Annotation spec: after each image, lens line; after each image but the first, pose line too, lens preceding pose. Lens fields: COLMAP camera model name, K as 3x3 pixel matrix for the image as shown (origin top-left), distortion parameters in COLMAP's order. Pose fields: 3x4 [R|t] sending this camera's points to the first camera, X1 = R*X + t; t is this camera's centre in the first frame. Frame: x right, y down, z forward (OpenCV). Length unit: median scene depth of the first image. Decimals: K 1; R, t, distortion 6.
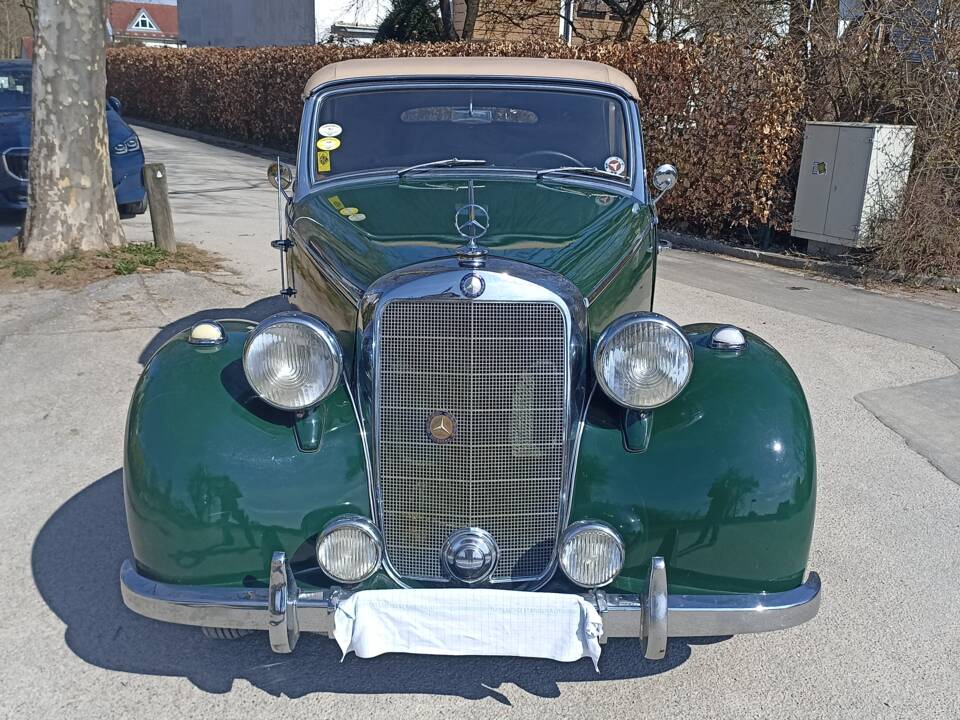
lens RADIAL K [[937.4, 0, 480.0], [0, 937.4, 360.0], [0, 0, 1]] dist [0.089838, -0.118938]
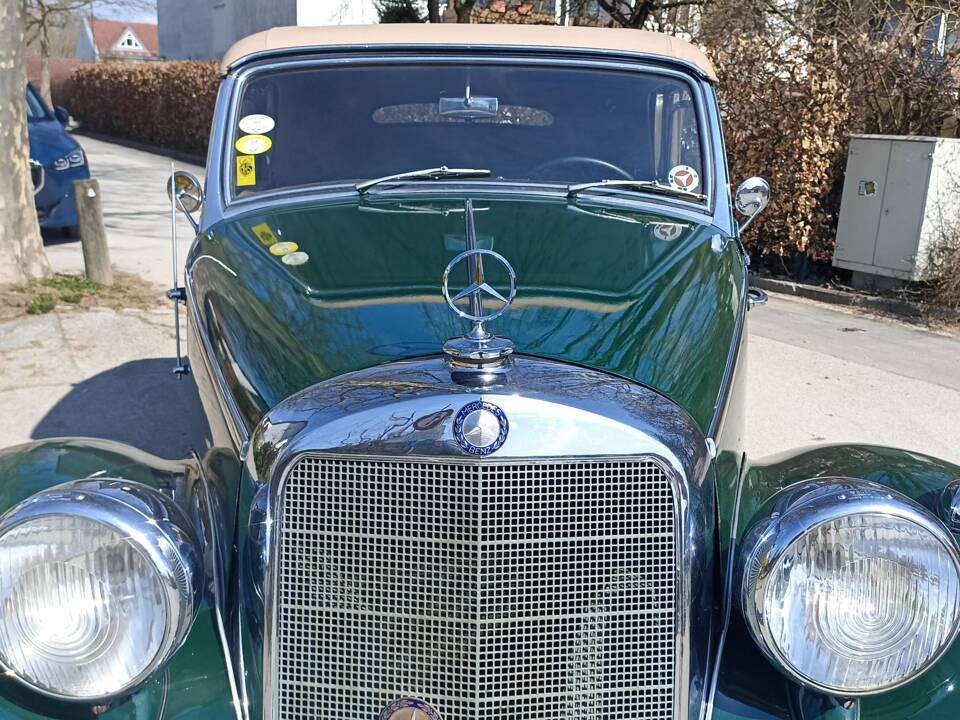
lens RADIAL K [[937.4, 0, 480.0], [0, 937.4, 360.0], [0, 0, 1]] dist [0.089838, -0.118938]
pose [[0.999934, 0.001212, 0.011463, -0.004404], [-0.000963, 0.999763, -0.021743, -0.033489], [-0.011487, 0.021730, 0.999698, 0.178556]]
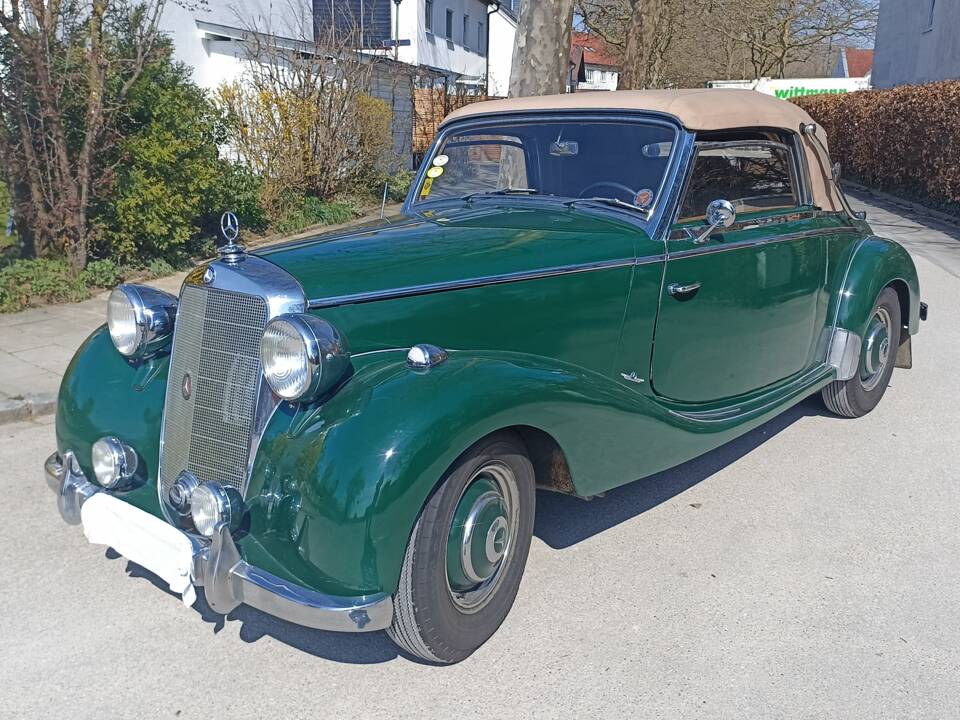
lens RADIAL K [[937.4, 0, 480.0], [0, 937.4, 360.0], [0, 0, 1]] dist [0.089838, -0.118938]
pose [[0.762720, 0.137346, -0.631976, 0.342997], [-0.166228, 0.985993, 0.013667, -0.014247], [0.625001, 0.094628, 0.774867, 0.086284]]
